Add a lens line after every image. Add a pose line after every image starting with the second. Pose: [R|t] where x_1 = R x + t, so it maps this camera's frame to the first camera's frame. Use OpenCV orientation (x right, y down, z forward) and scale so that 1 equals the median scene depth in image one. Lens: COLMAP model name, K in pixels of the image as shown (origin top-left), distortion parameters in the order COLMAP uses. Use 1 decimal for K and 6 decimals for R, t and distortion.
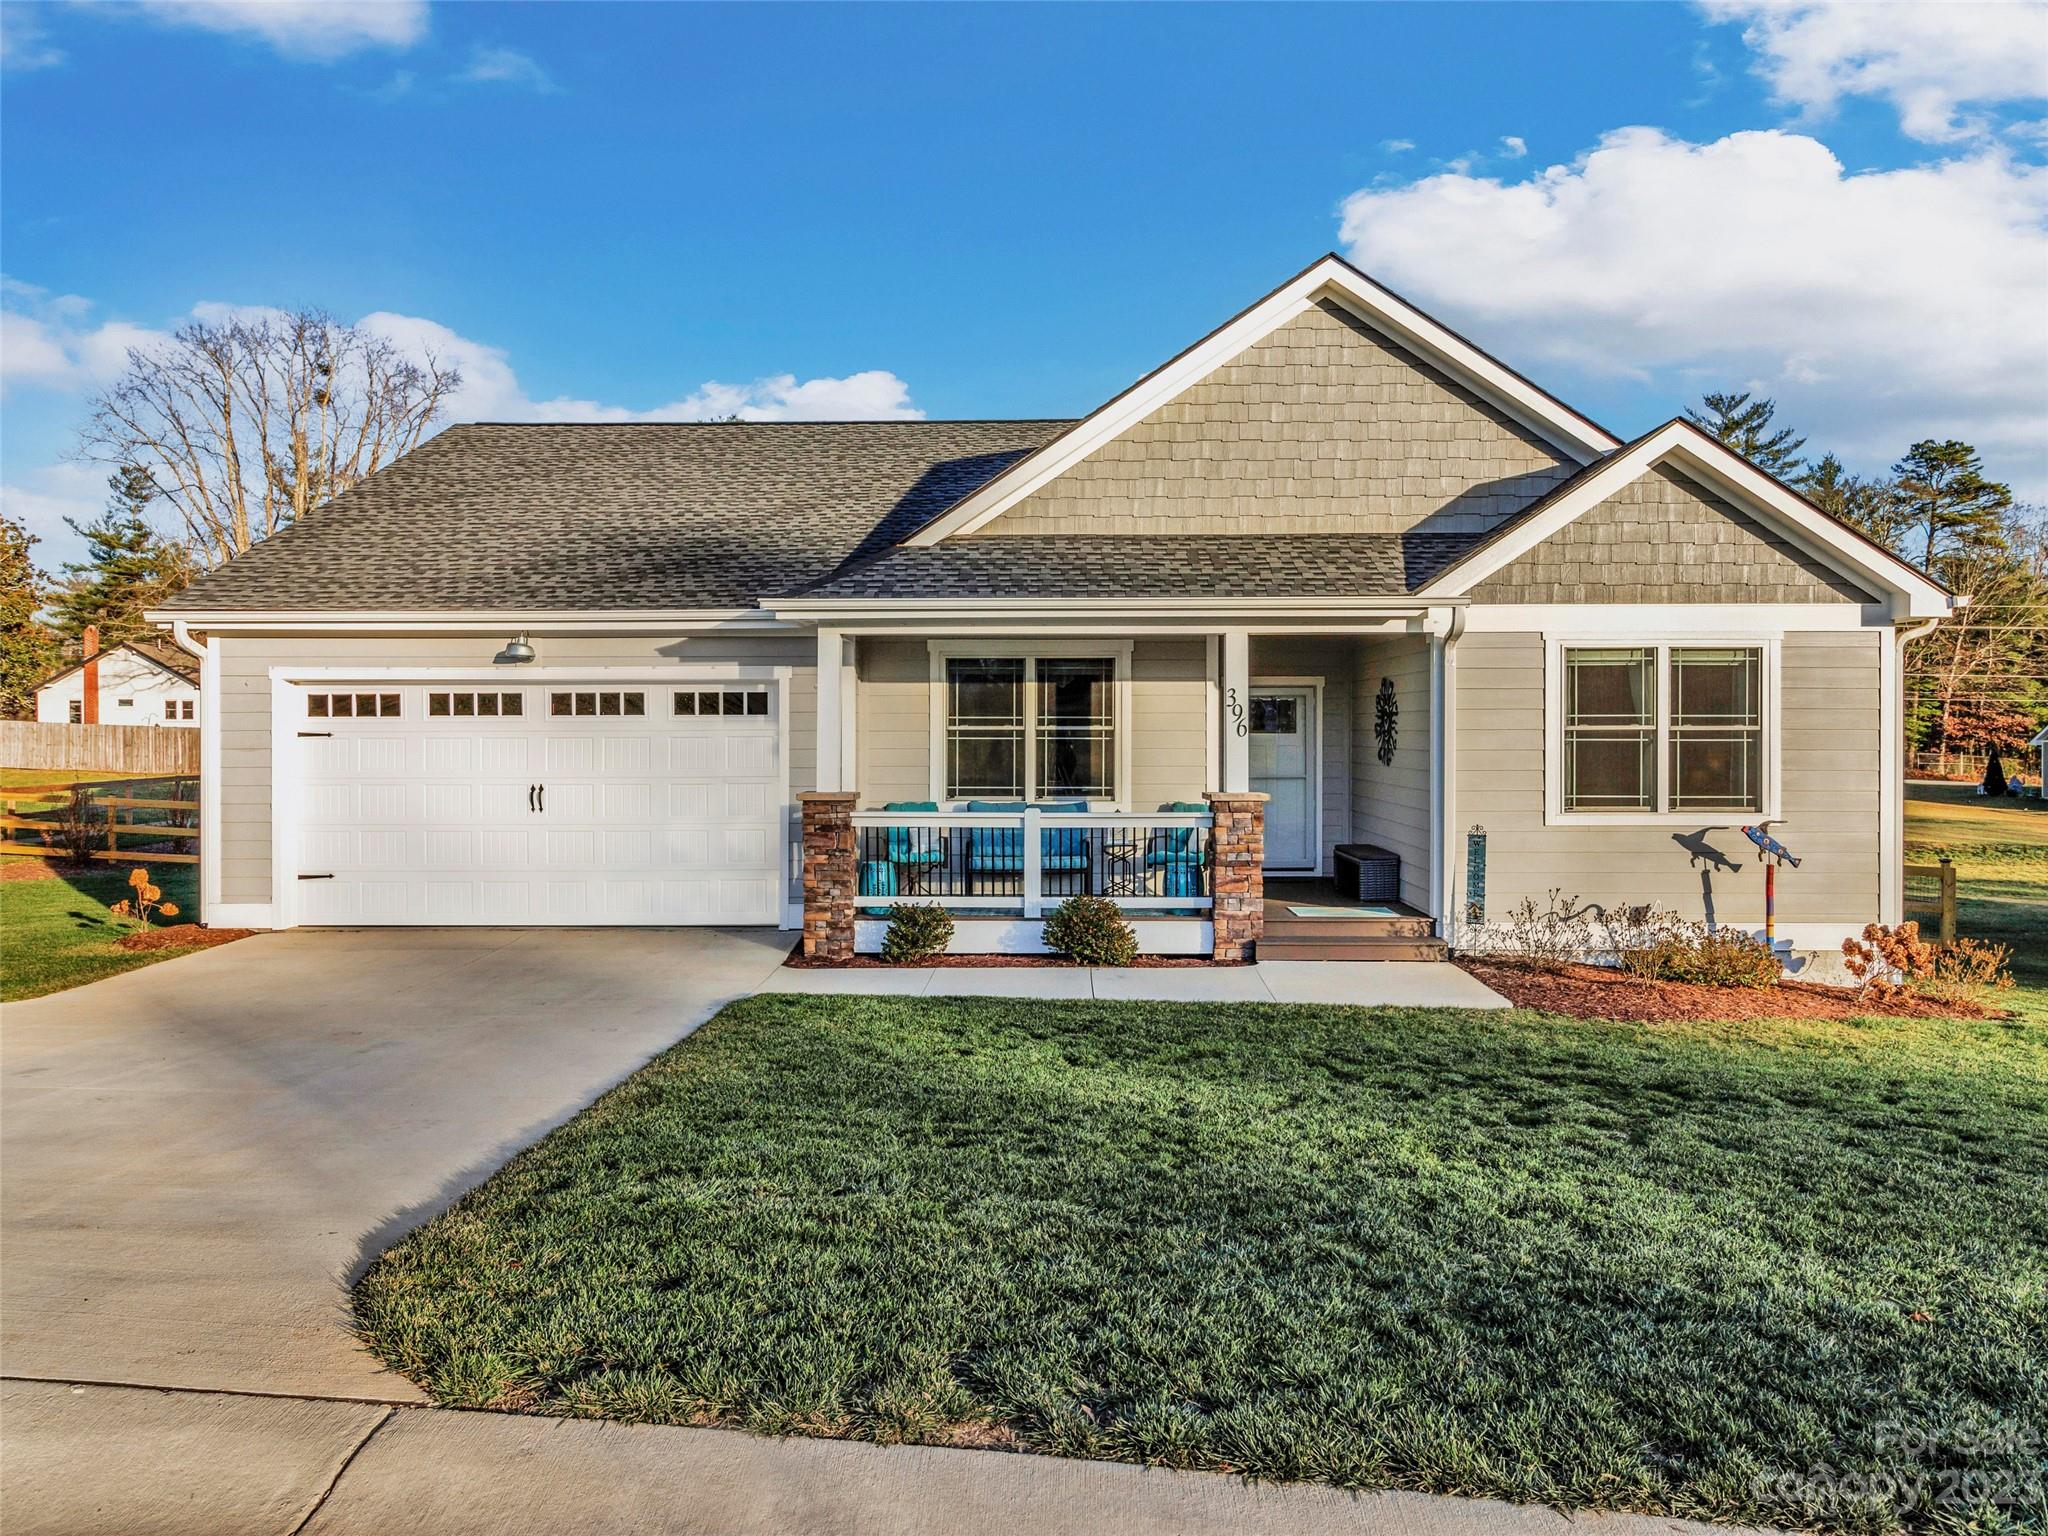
lens RADIAL K [[1461.9, 0, 1017.4], [0, 1461.9, 734.9], [0, 0, 1]] dist [0.002007, -0.002956]
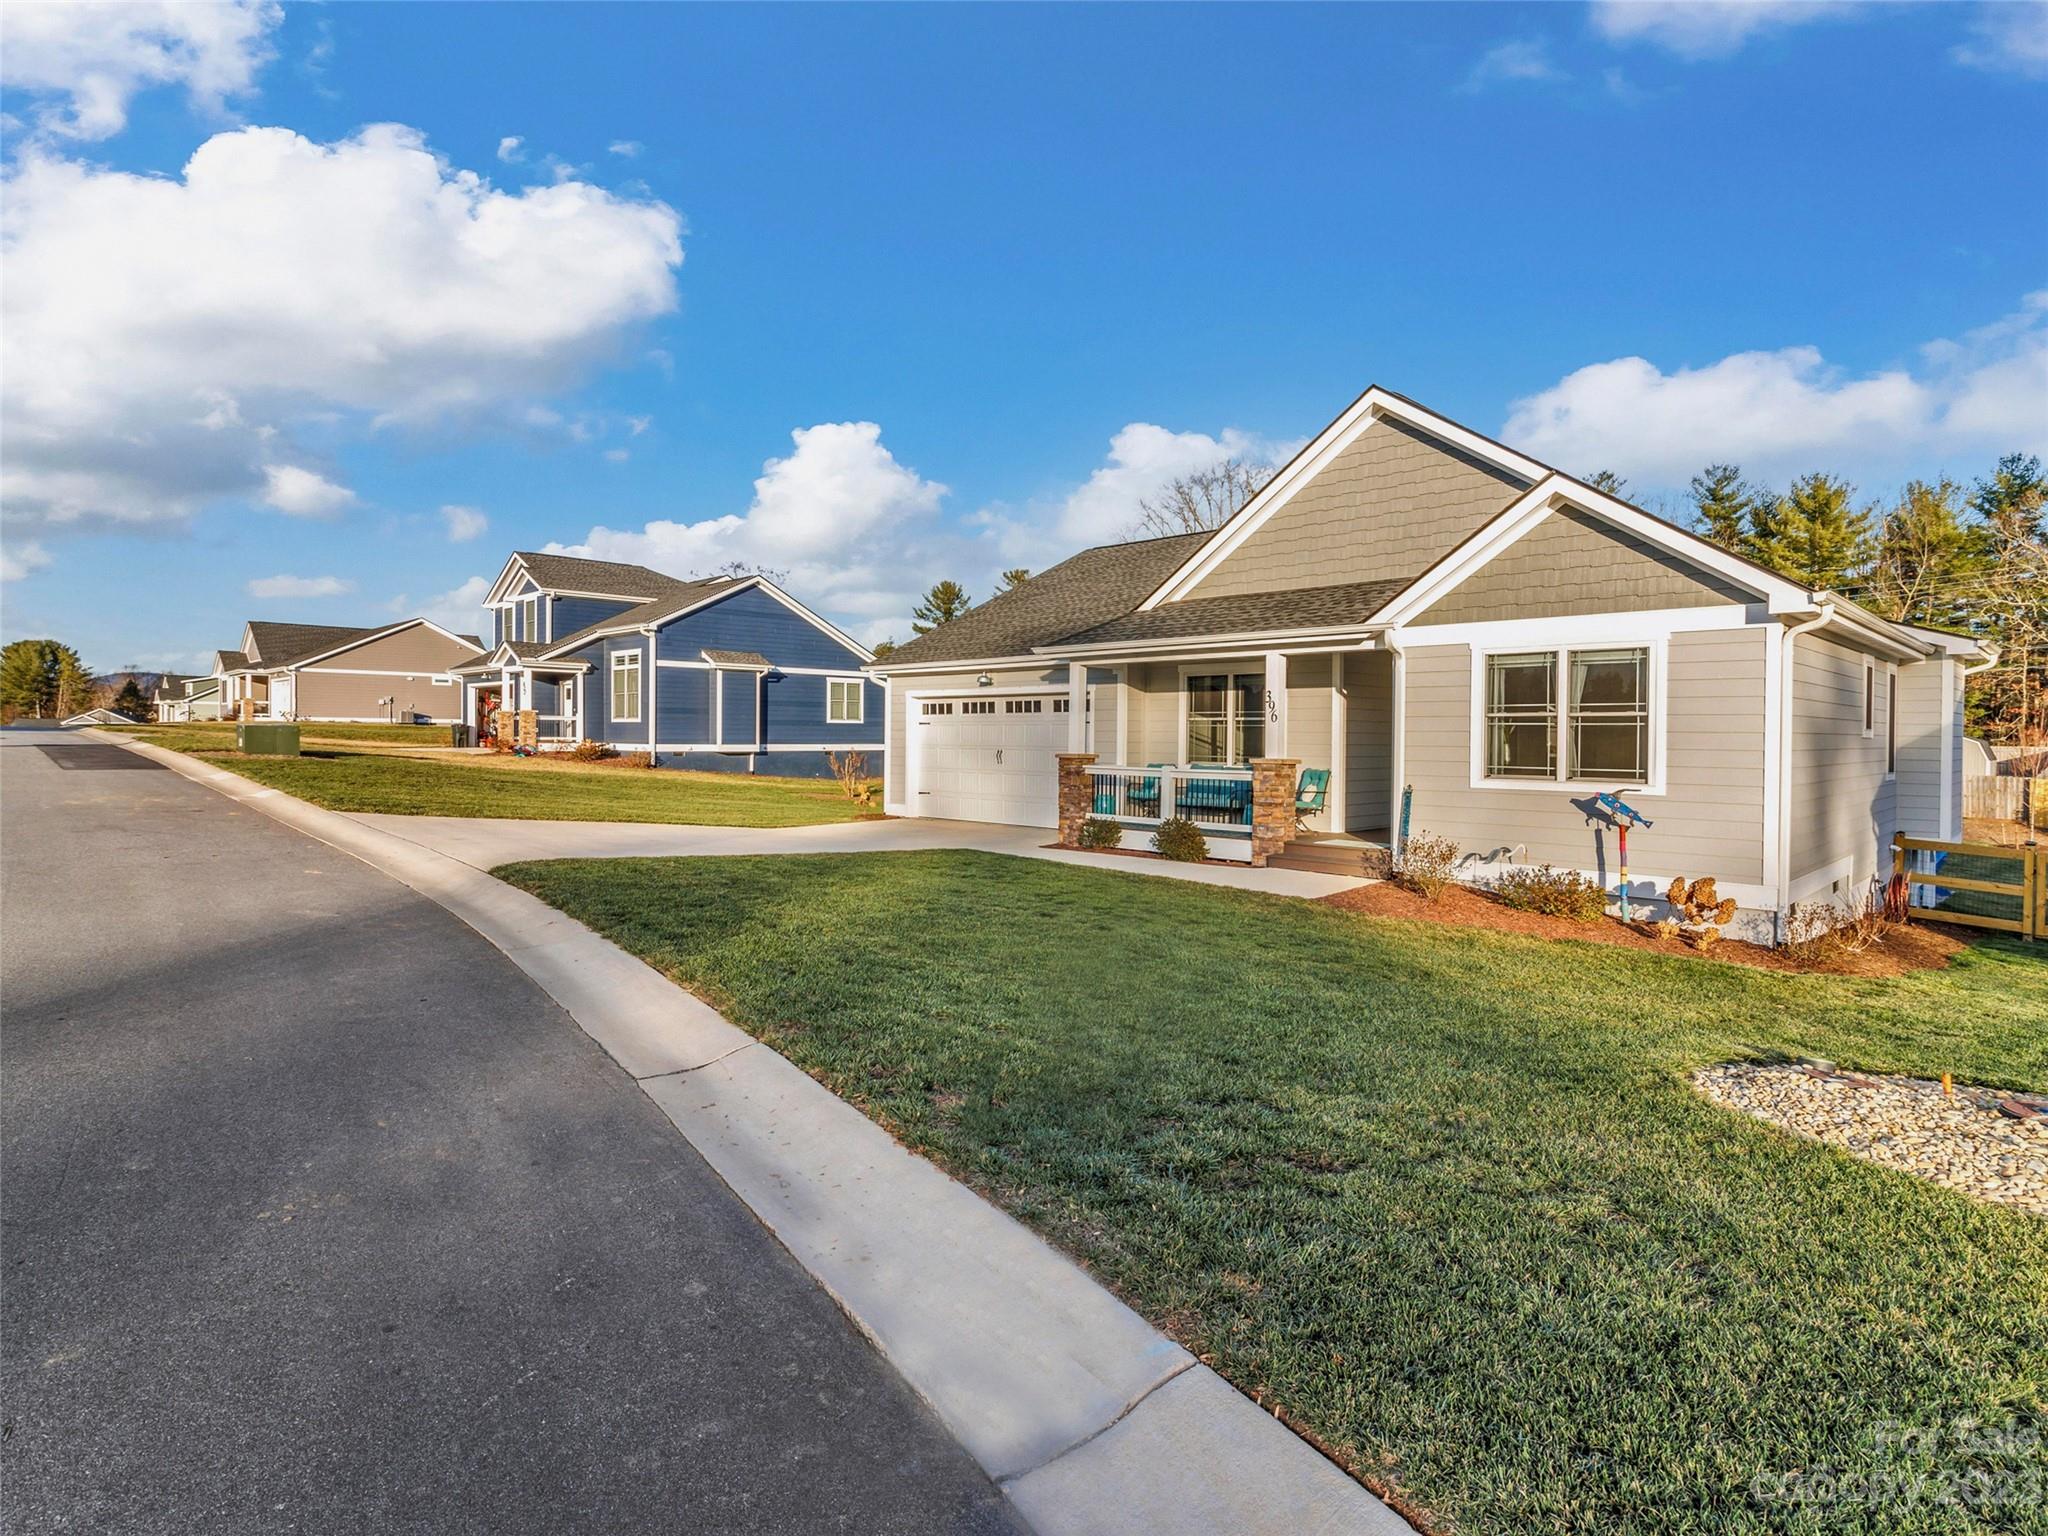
lens RADIAL K [[1060.0, 0, 1023.5], [0, 1060.0, 745.0], [0, 0, 1]] dist [0.000902, 0.000450]
pose [[0.728629, 0.011664, -0.684809, 0.723792], [-0.002660, 0.999896, 0.014201, 0.009705], [0.684903, -0.008525, 0.728584, 0.009795]]
